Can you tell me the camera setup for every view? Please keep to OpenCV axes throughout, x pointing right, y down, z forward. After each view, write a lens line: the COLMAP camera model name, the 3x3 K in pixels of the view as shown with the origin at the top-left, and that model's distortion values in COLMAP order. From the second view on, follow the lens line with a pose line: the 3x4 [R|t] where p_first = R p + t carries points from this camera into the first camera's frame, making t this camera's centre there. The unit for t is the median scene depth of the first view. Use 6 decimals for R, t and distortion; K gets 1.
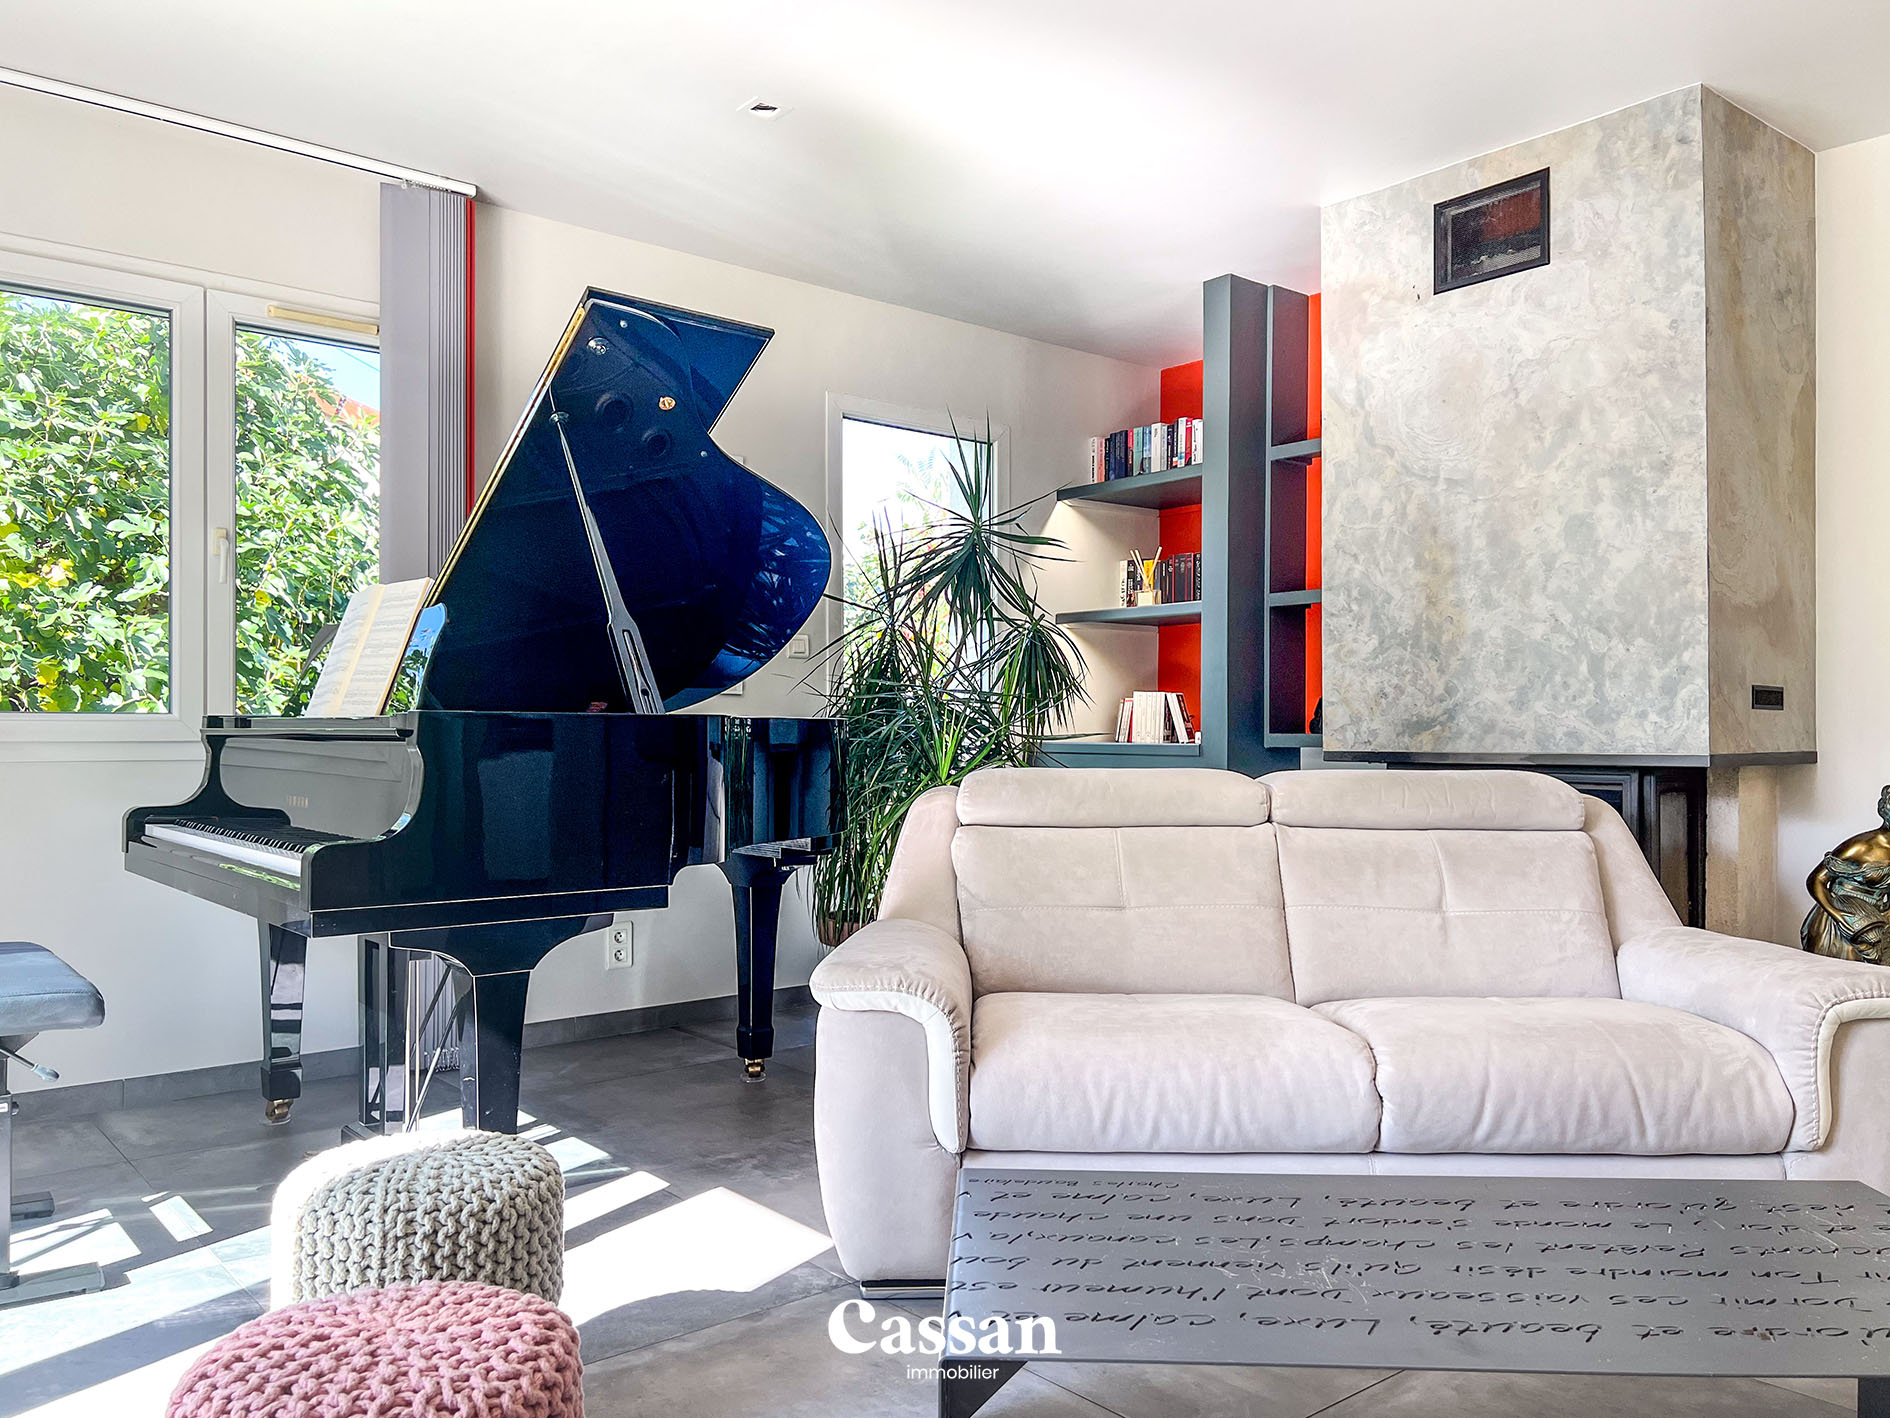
lens RADIAL K [[1485.1, 0, 945.0], [0, 1485.1, 709.0], [0, 0, 1]] dist [0.044722, -0.042719]
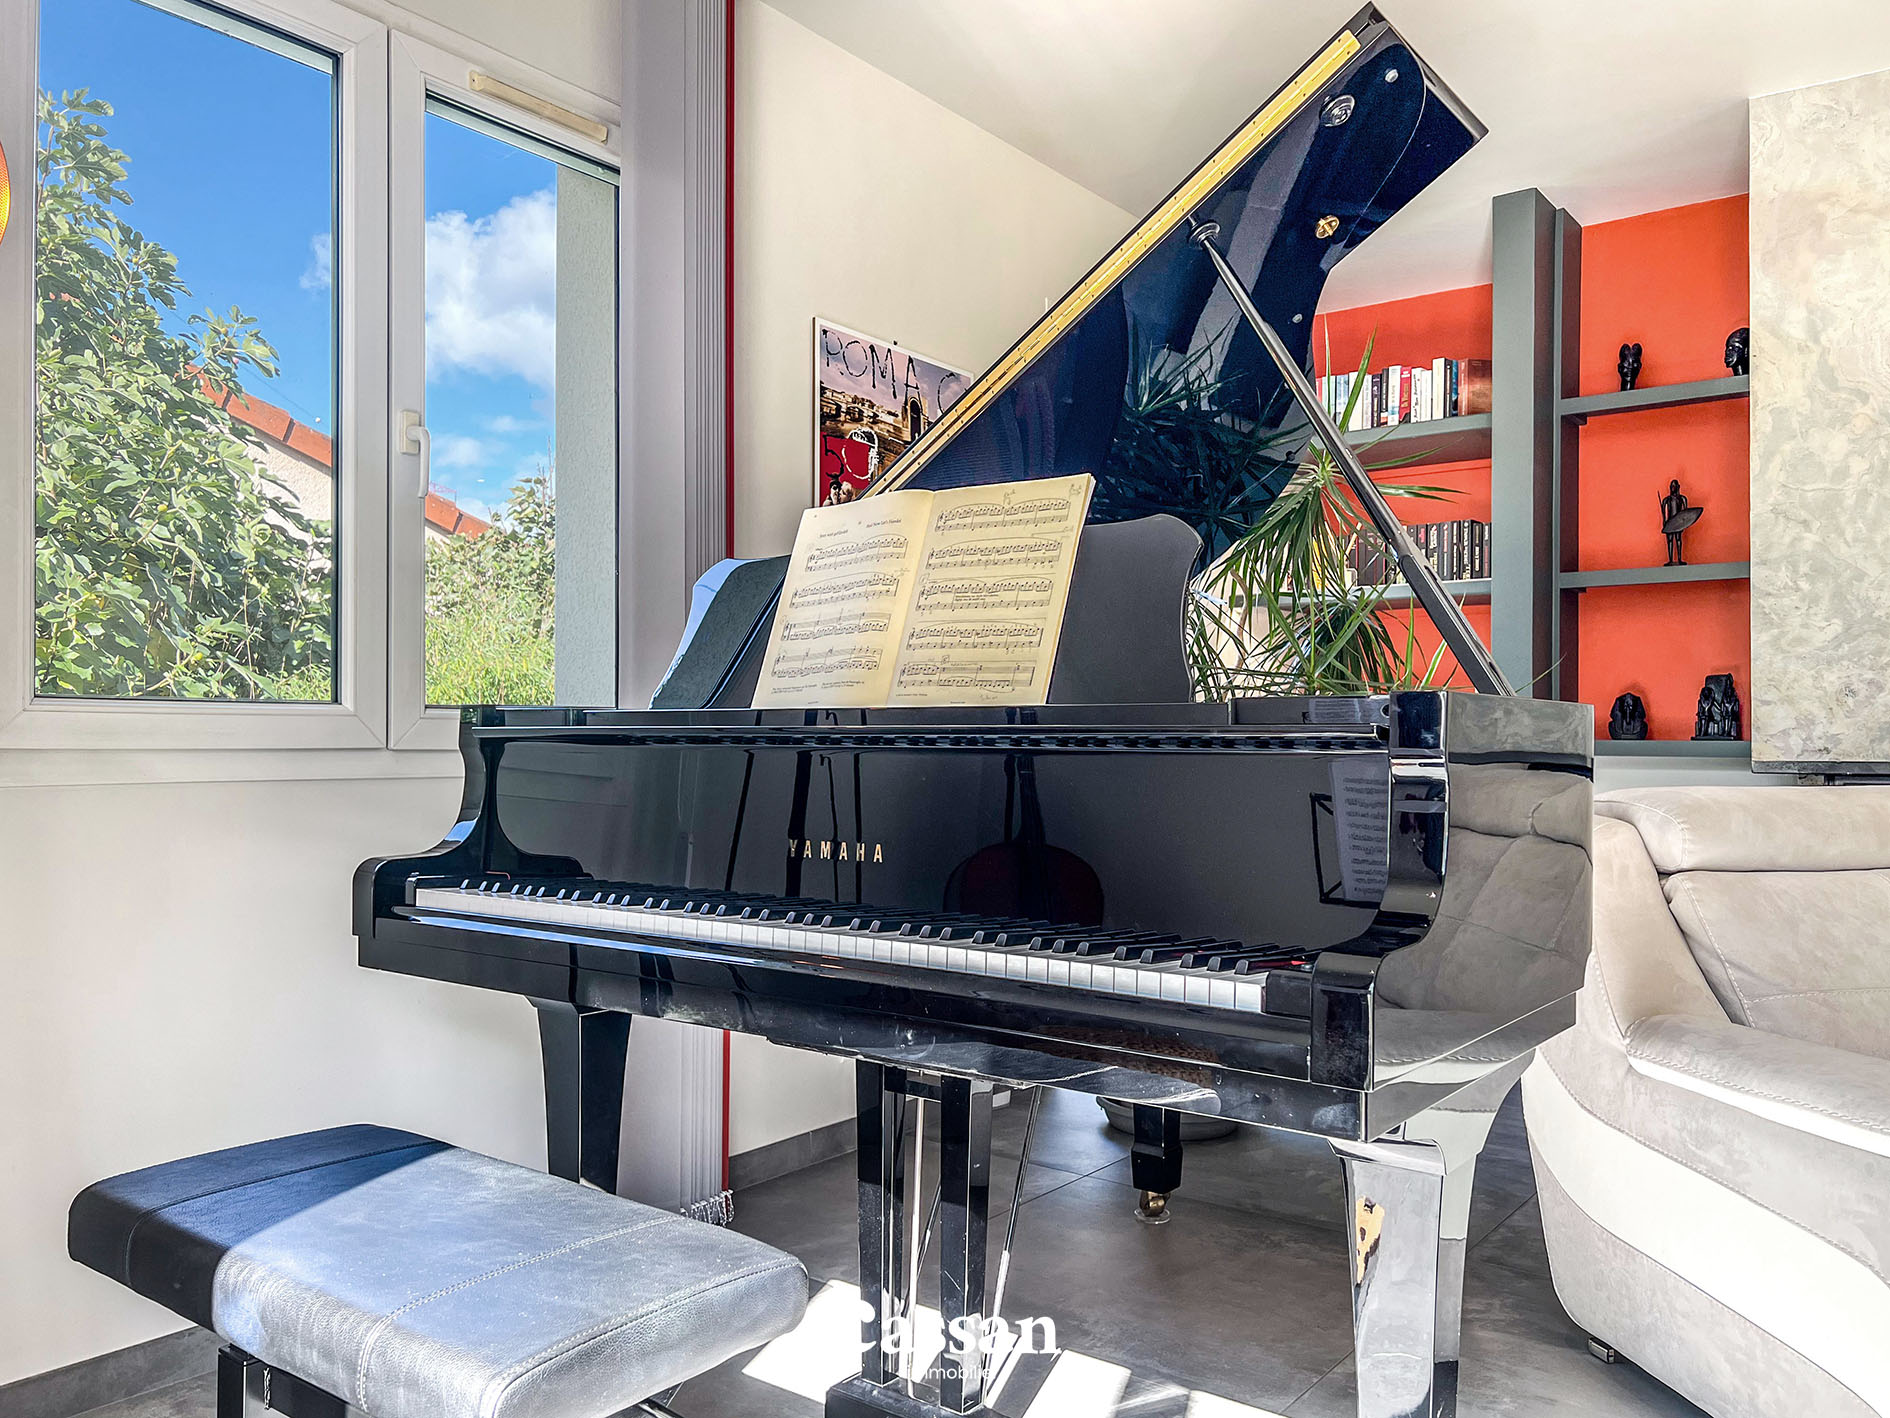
lens RADIAL K [[1485.1, 0, 945.0], [0, 1485.1, 709.0], [0, 0, 1]] dist [0.044722, -0.042719]
pose [[0.972343, 0.006224, 0.233475, -0.379516], [-0.005322, 0.999976, -0.004494, 0.006037], [-0.233497, 0.003127, 0.972352, 0.309513]]
